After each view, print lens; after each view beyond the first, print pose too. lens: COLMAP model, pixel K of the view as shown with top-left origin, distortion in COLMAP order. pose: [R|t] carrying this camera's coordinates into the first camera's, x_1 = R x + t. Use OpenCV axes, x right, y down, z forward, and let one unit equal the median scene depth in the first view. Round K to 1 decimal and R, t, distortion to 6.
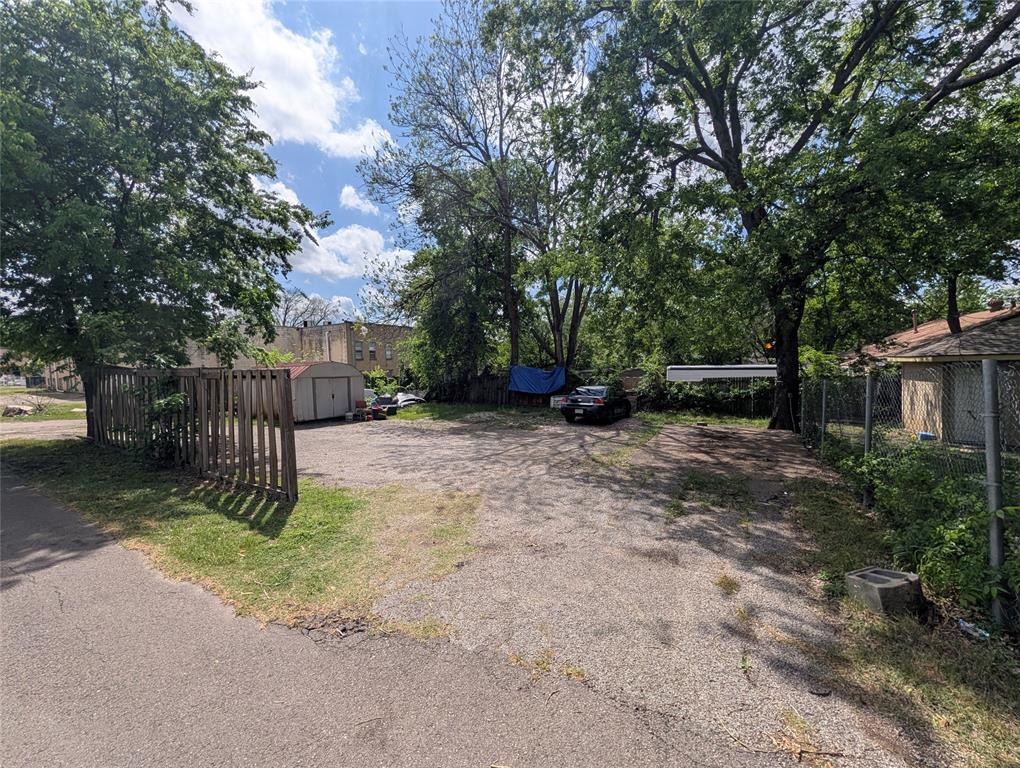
lens RADIAL K [[386.8, 0, 506.6], [0, 386.8, 382.1], [0, 0, 1]] dist [-0.004453, 0.000889]
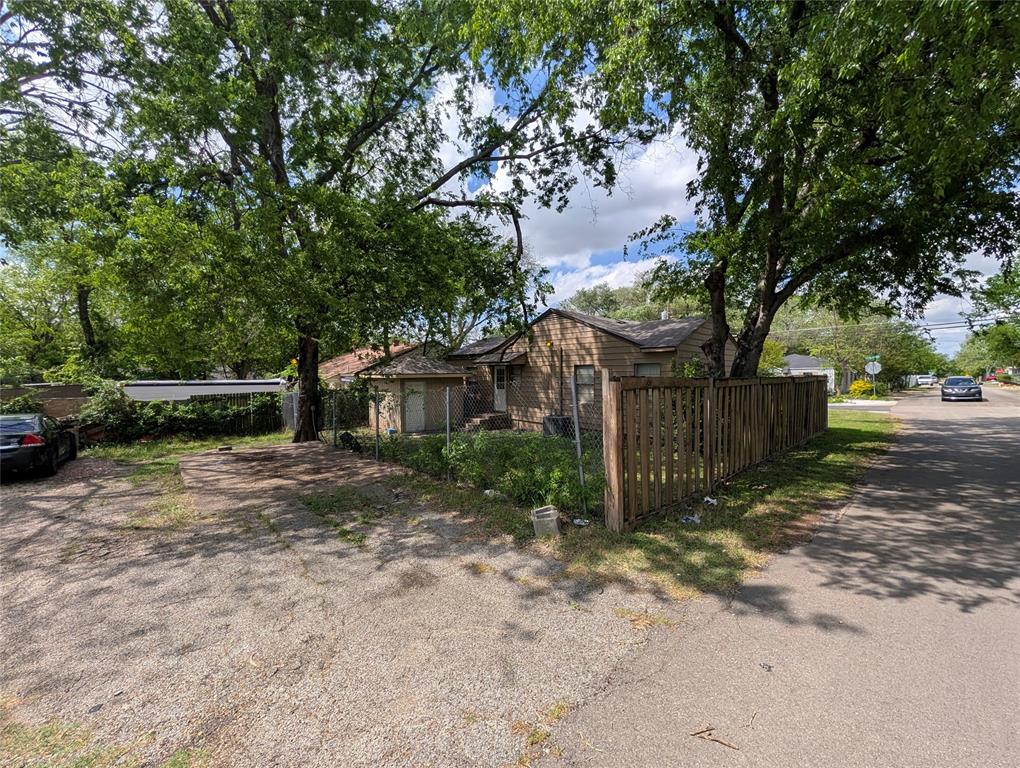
lens RADIAL K [[386.8, 0, 507.4], [0, 386.8, 384.9], [0, 0, 1]] dist [-0.004453, 0.000889]
pose [[0.294130, -0.007317, 0.955738, -0.107370], [0.039520, 0.999209, -0.004512, -0.003357], [-0.954948, 0.039098, 0.294186, 0.118613]]
